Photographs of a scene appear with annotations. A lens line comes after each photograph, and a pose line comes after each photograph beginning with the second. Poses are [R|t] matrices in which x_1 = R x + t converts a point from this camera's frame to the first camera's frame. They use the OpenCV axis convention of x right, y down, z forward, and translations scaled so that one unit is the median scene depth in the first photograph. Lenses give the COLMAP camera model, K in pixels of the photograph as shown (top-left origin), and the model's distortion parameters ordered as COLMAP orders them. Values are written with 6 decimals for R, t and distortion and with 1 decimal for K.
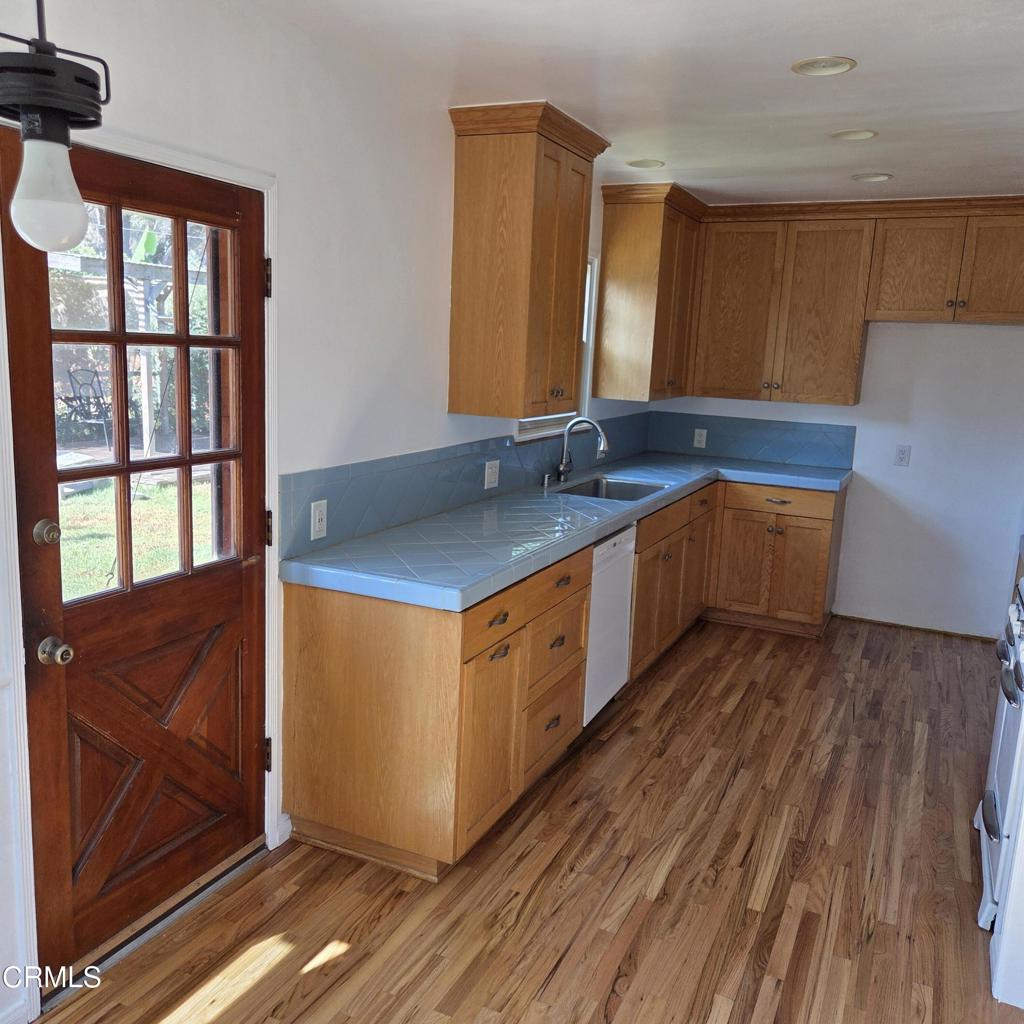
lens RADIAL K [[908.1, 0, 509.2], [0, 908.1, 511.0], [0, 0, 1]] dist [0.069200, -0.061935]
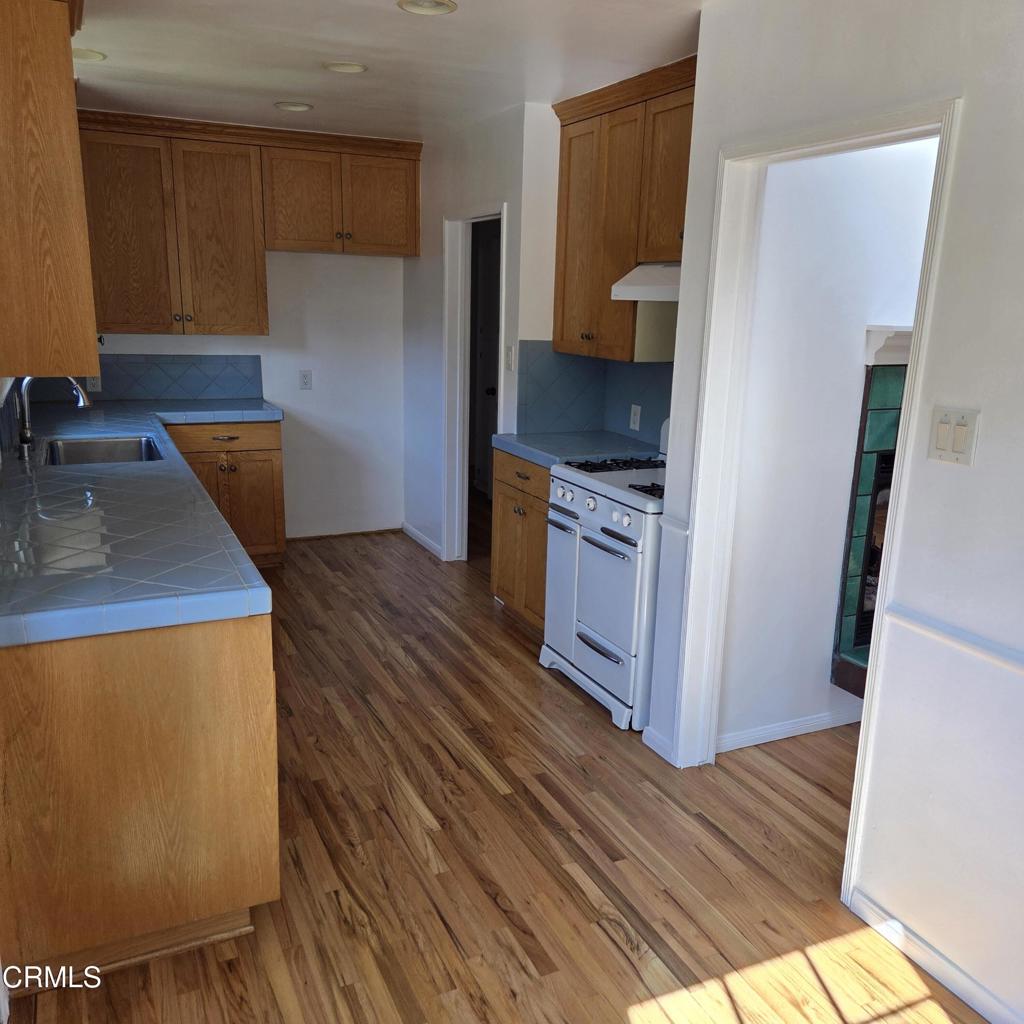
lens RADIAL K [[908.1, 0, 508.3], [0, 908.1, 517.1], [0, 0, 1]] dist [0.069200, -0.061935]
pose [[0.642261, -0.209950, 0.737171, -0.367213], [0.143580, 0.977685, 0.153354, -0.051916], [-0.752918, 0.007350, 0.658074, 0.197986]]
